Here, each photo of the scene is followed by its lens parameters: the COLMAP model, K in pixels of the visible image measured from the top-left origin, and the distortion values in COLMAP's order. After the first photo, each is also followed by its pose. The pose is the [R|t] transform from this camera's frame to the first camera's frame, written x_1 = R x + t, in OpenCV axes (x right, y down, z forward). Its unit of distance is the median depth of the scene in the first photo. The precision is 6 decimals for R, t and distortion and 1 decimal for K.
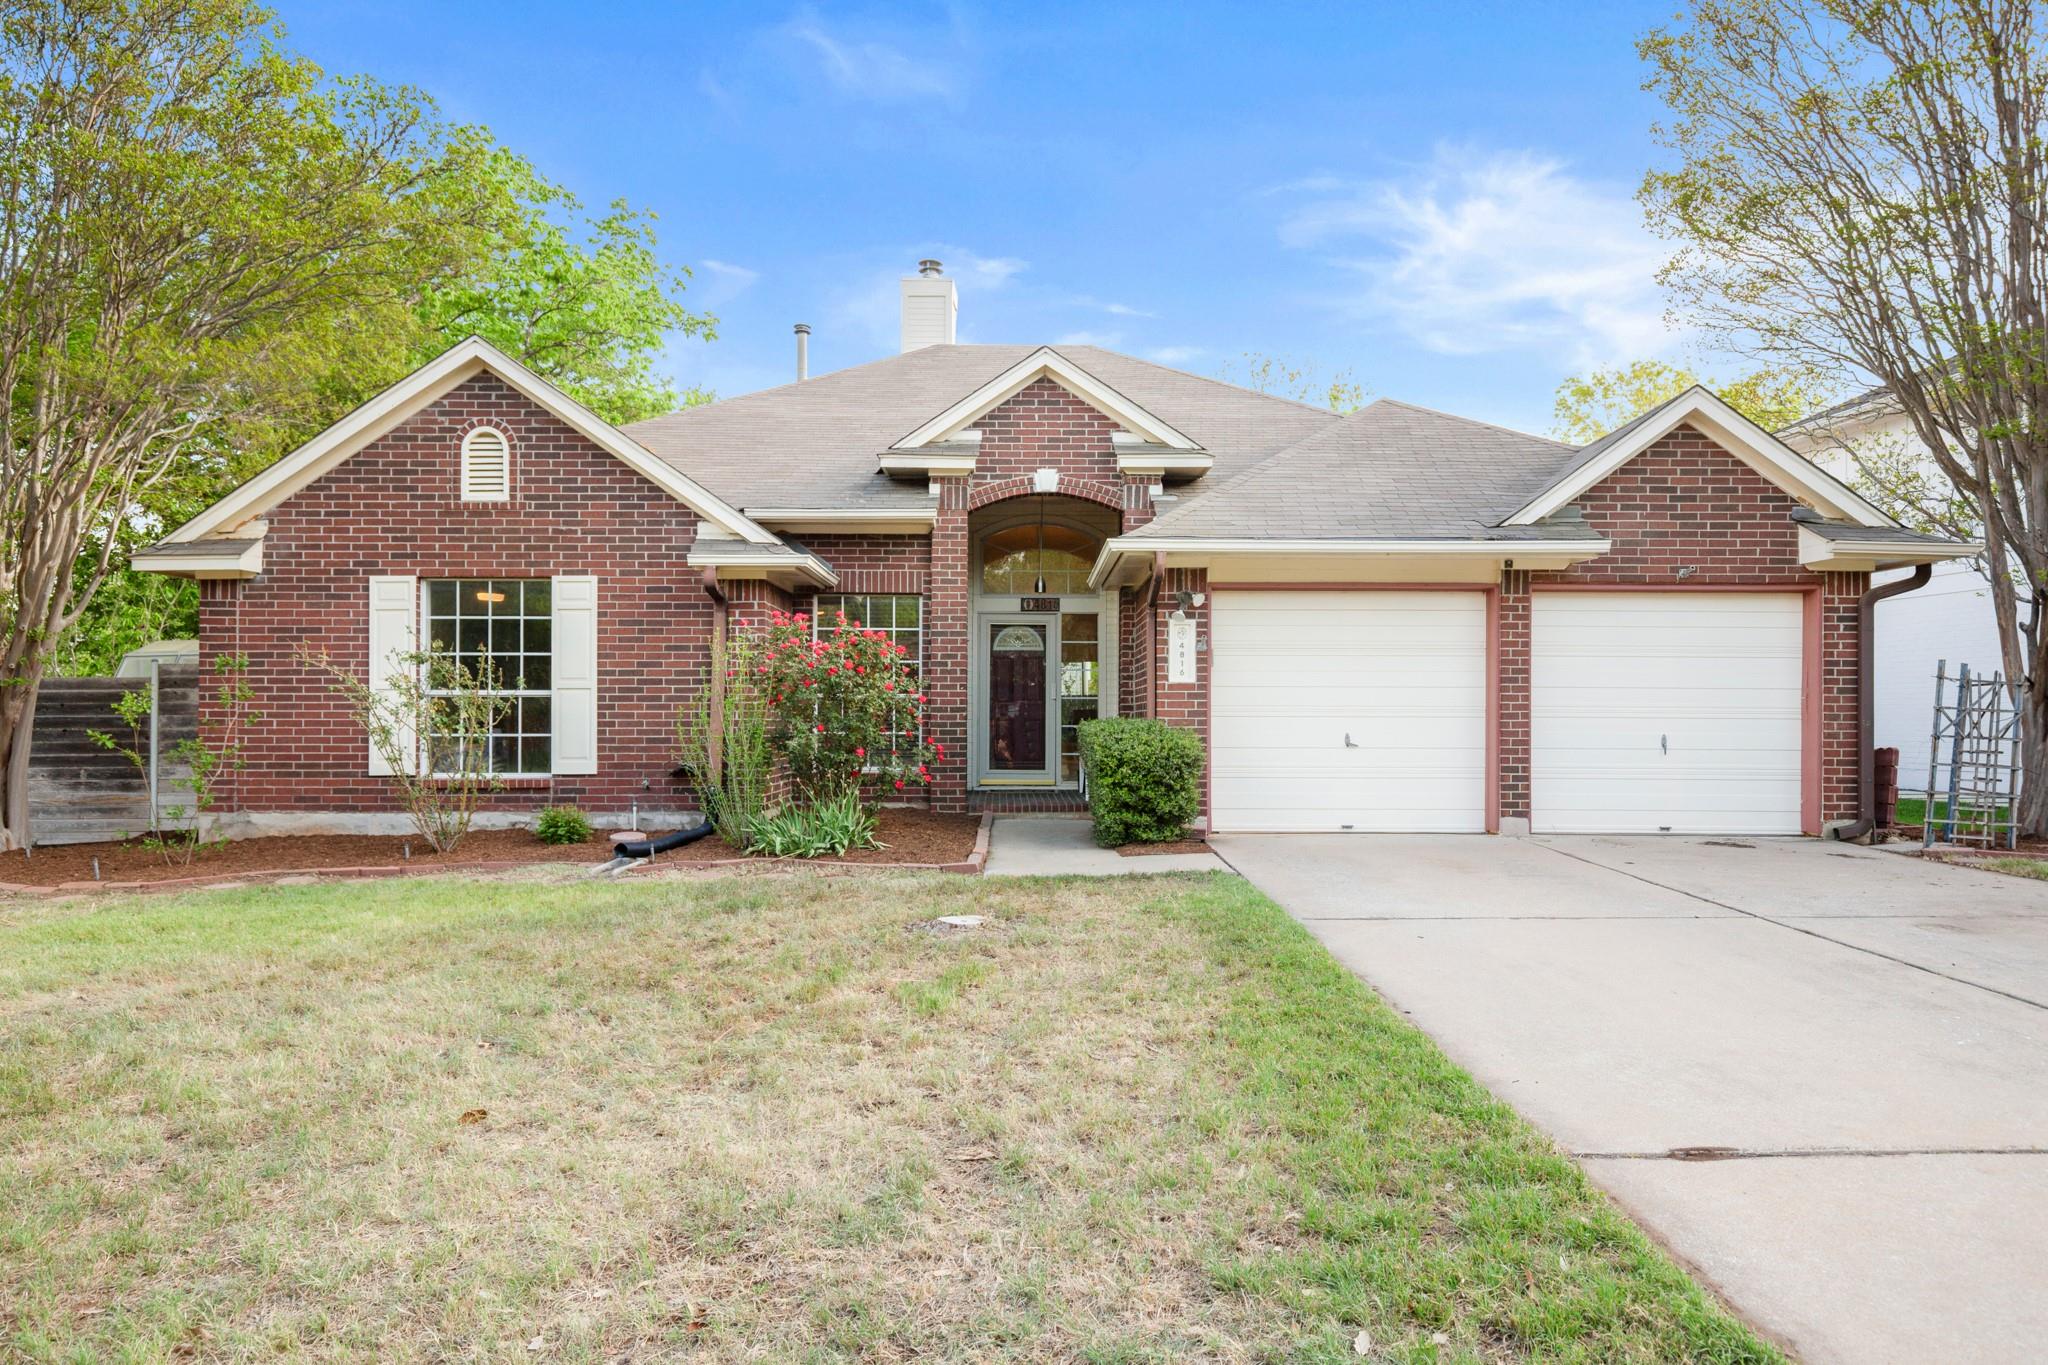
lens RADIAL K [[1348.8, 0, 1024.0], [0, 1348.8, 682.5], [0, 0, 1]] dist [0.032475, -0.000318]
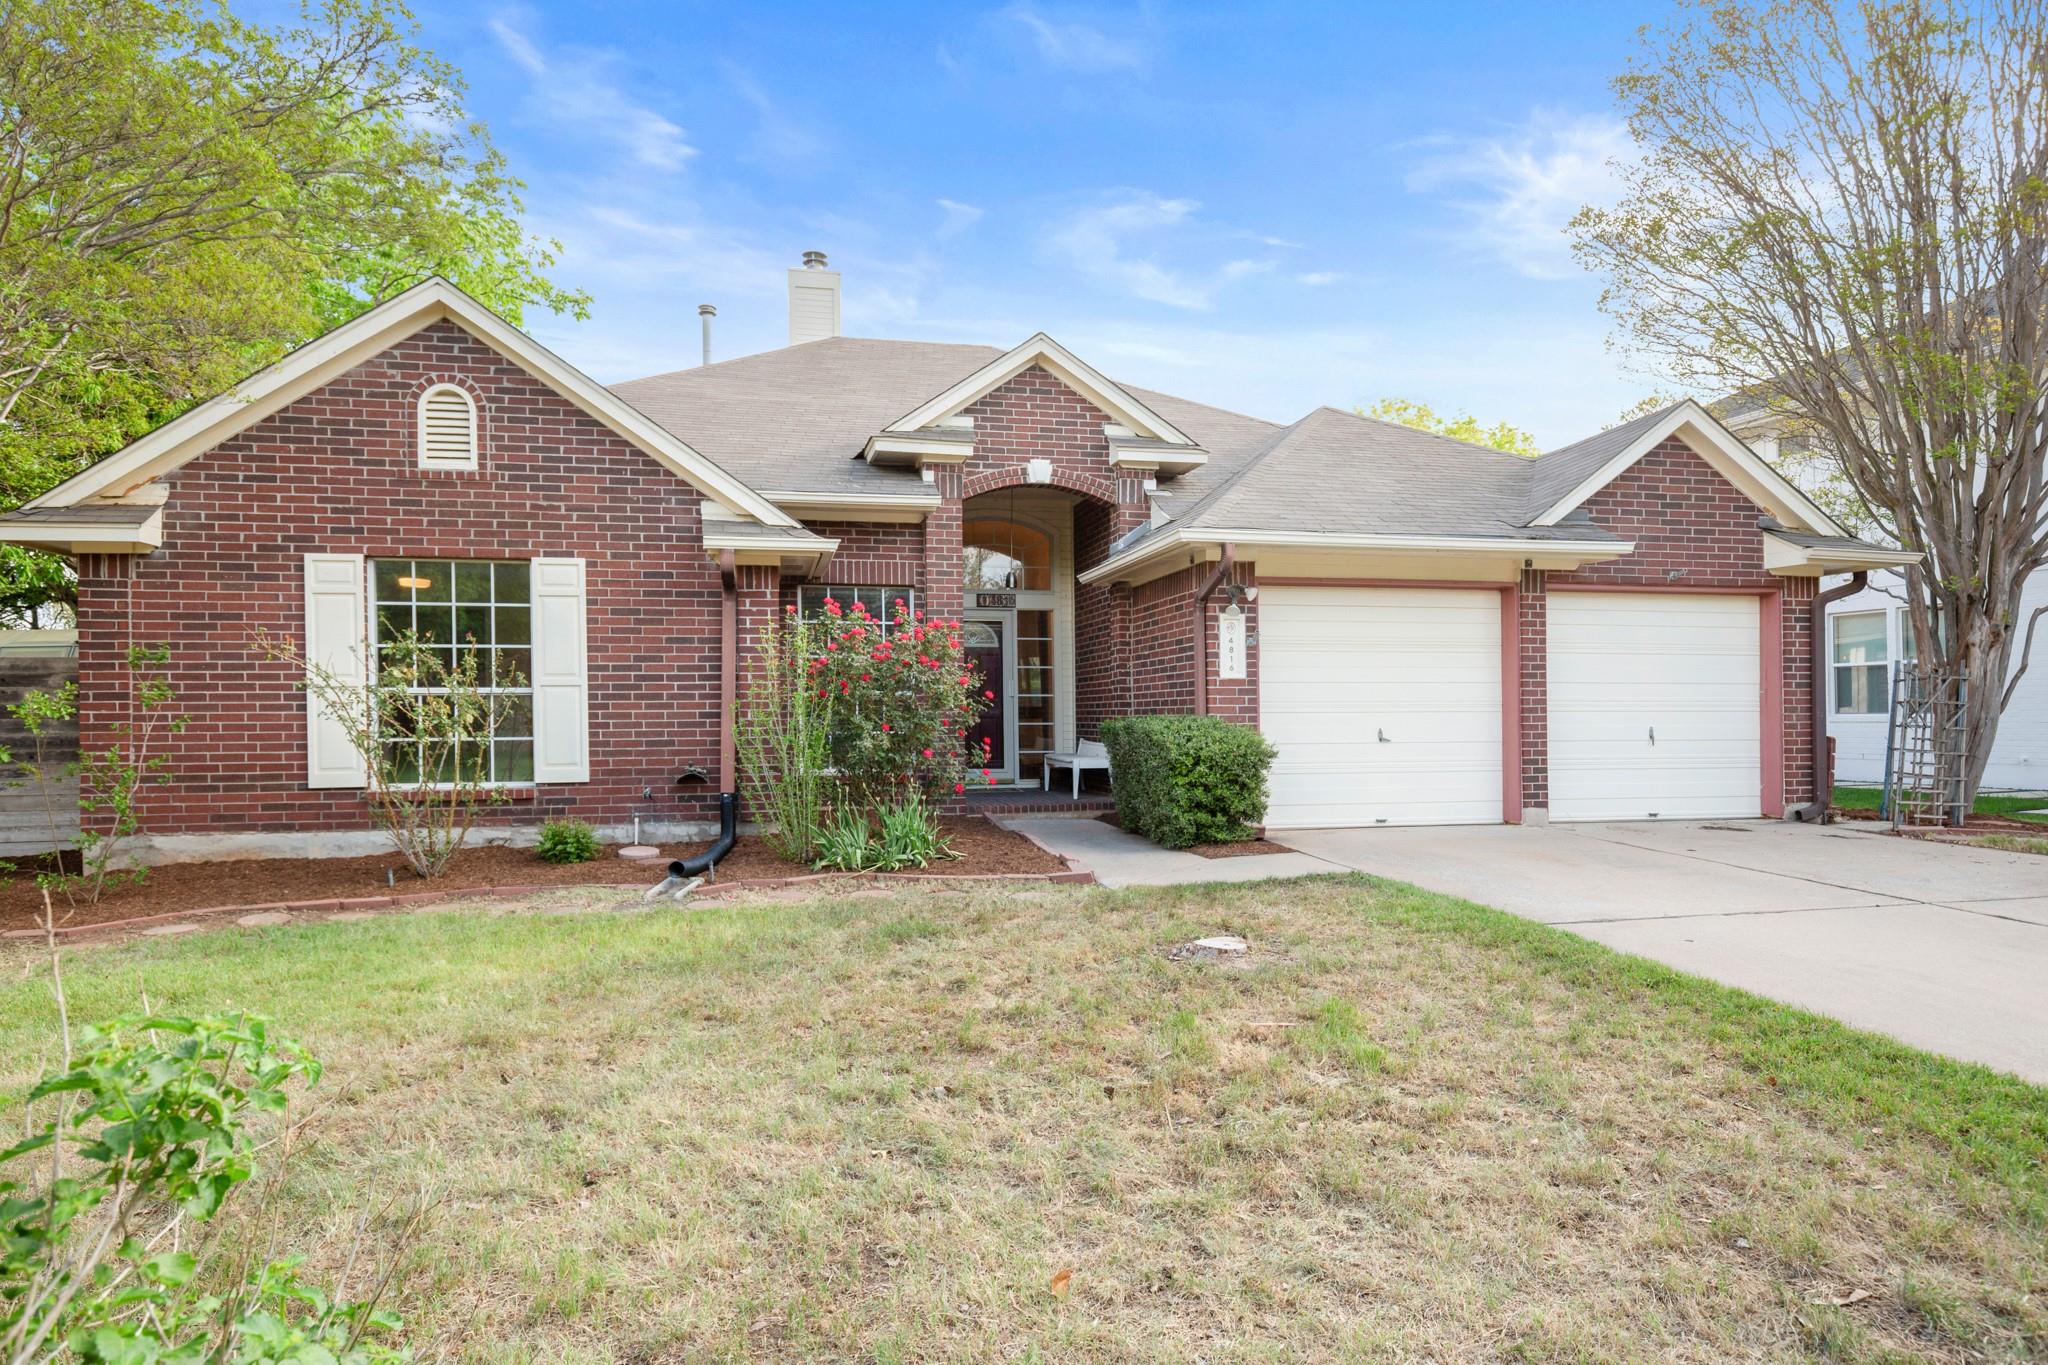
lens RADIAL K [[1241.8, 0, 1024.4], [0, 1241.8, 700.9], [0, 0, 1]] dist [0.016902, -0.000360]
pose [[0.976995, -0.004347, 0.213218, -0.210363], [0.001345, 0.999898, 0.014219, 0.003308], [-0.213258, -0.013605, 0.976901, 0.142230]]
